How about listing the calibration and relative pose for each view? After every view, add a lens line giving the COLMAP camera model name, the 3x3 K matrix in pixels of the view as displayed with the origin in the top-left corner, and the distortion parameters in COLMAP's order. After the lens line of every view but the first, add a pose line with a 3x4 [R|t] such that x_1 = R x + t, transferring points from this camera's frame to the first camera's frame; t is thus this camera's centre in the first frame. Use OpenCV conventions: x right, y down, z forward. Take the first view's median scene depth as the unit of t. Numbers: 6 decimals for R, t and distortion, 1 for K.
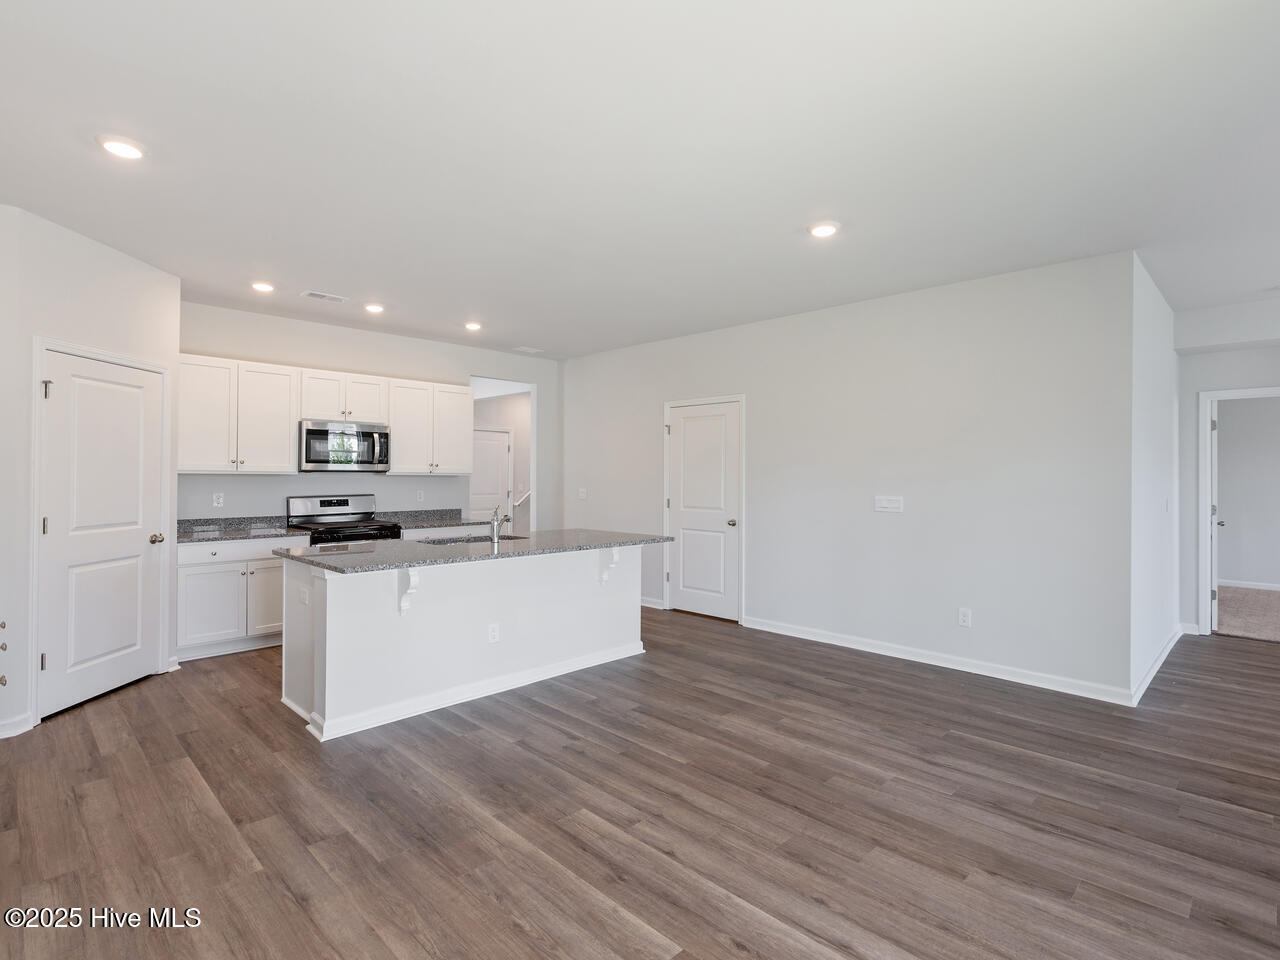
lens RADIAL K [[642.1, 0, 636.2], [0, 642.1, 479.1], [0, 0, 1]] dist [0.001730, -0.001145]
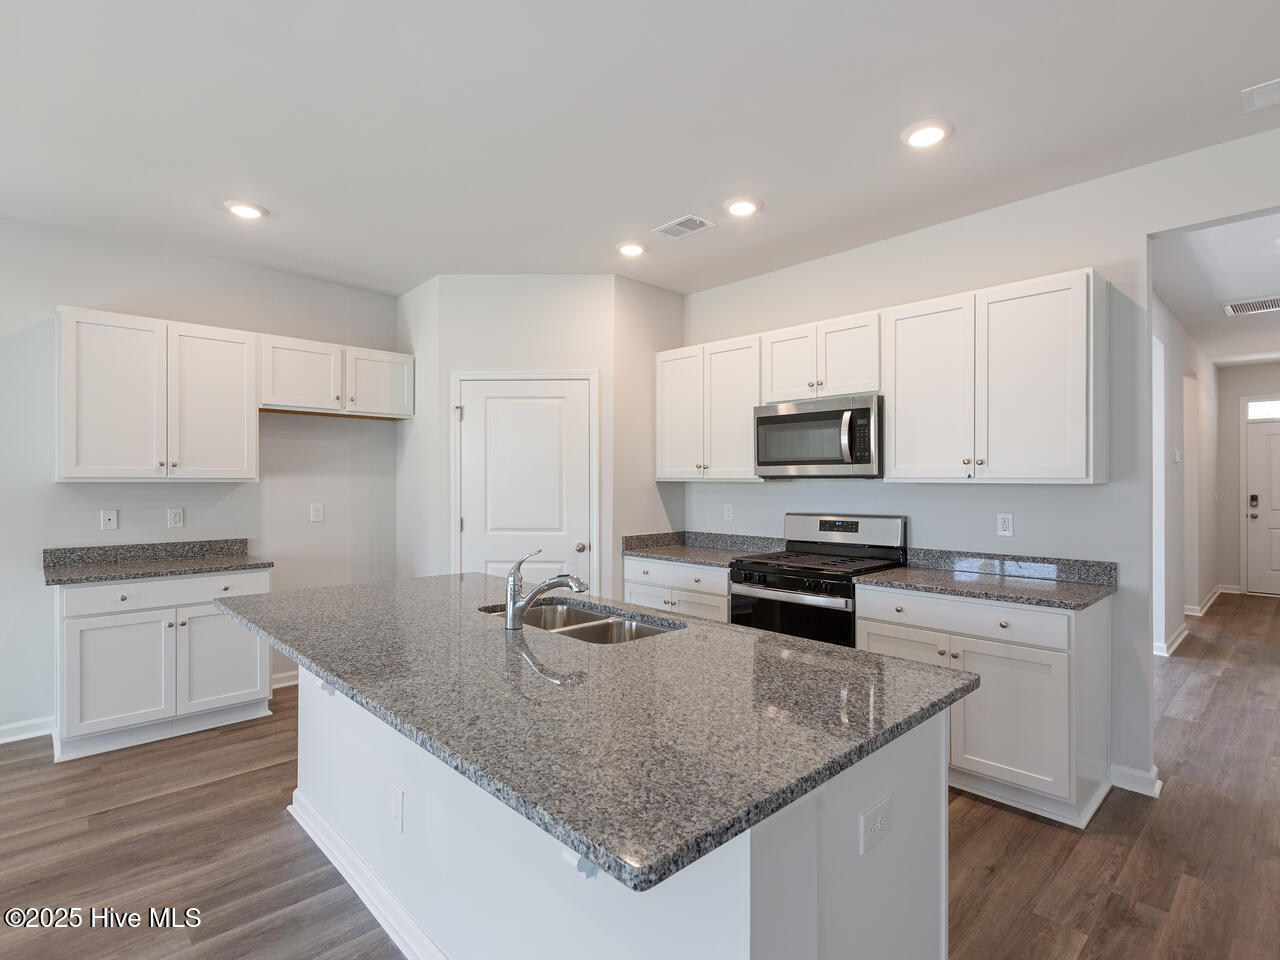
lens RADIAL K [[642.1, 0, 631.4], [0, 642.1, 480.5], [0, 0, 1]] dist [0.001730, -0.001145]
pose [[-0.014658, -0.004296, -0.999883, 0.324659], [-0.004803, 0.999980, -0.004226, -0.009046], [0.999881, 0.004741, -0.014678, 1.438740]]
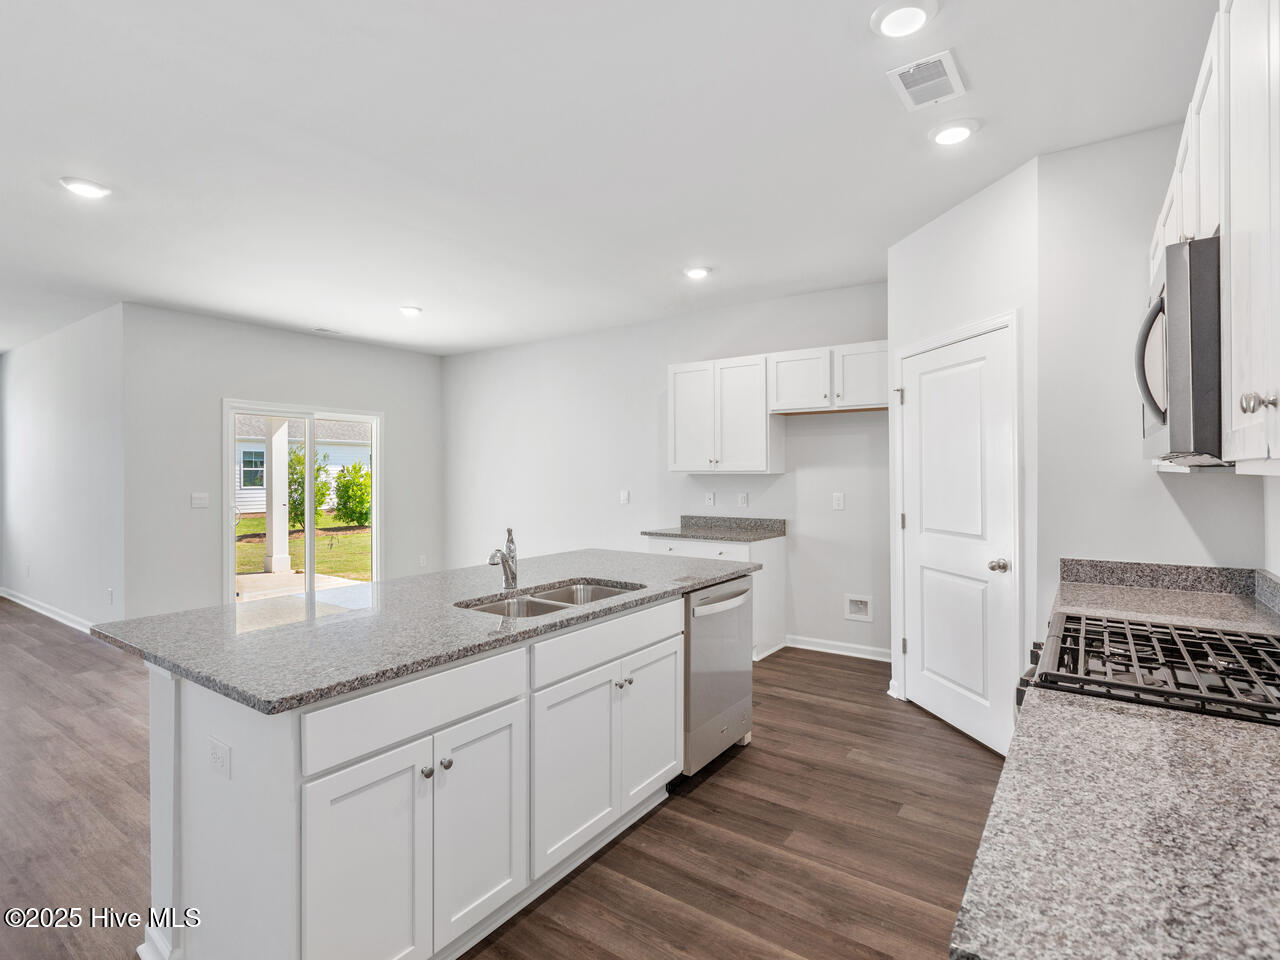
lens RADIAL K [[642.1, 0, 648.3], [0, 642.1, 473.2], [0, 0, 1]] dist [0.001730, -0.001145]
pose [[-0.982299, 0.000774, -0.187317, -0.312005], [0.000085, 0.999993, 0.003685, -0.014183], [0.187319, 0.003604, -0.982293, 2.131227]]
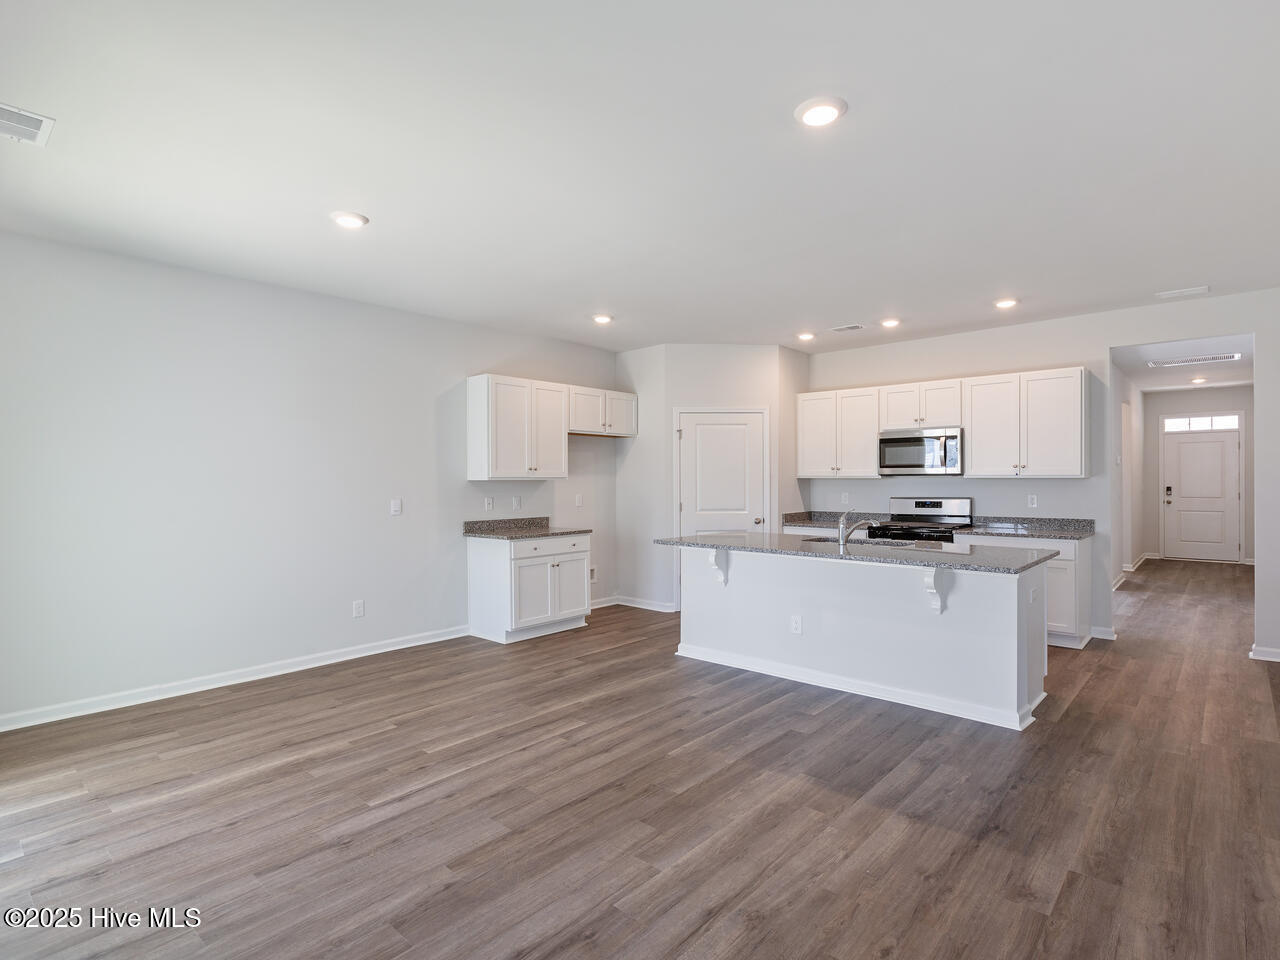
lens RADIAL K [[642.1, 0, 636.3], [0, 642.1, 483.0], [0, 0, 1]] dist [0.001730, -0.001145]
pose [[0.056780, 0.000761, -0.998386, 1.024722], [0.000637, 0.999999, 0.000798, -0.000073], [0.998387, -0.000681, 0.056779, 0.815830]]
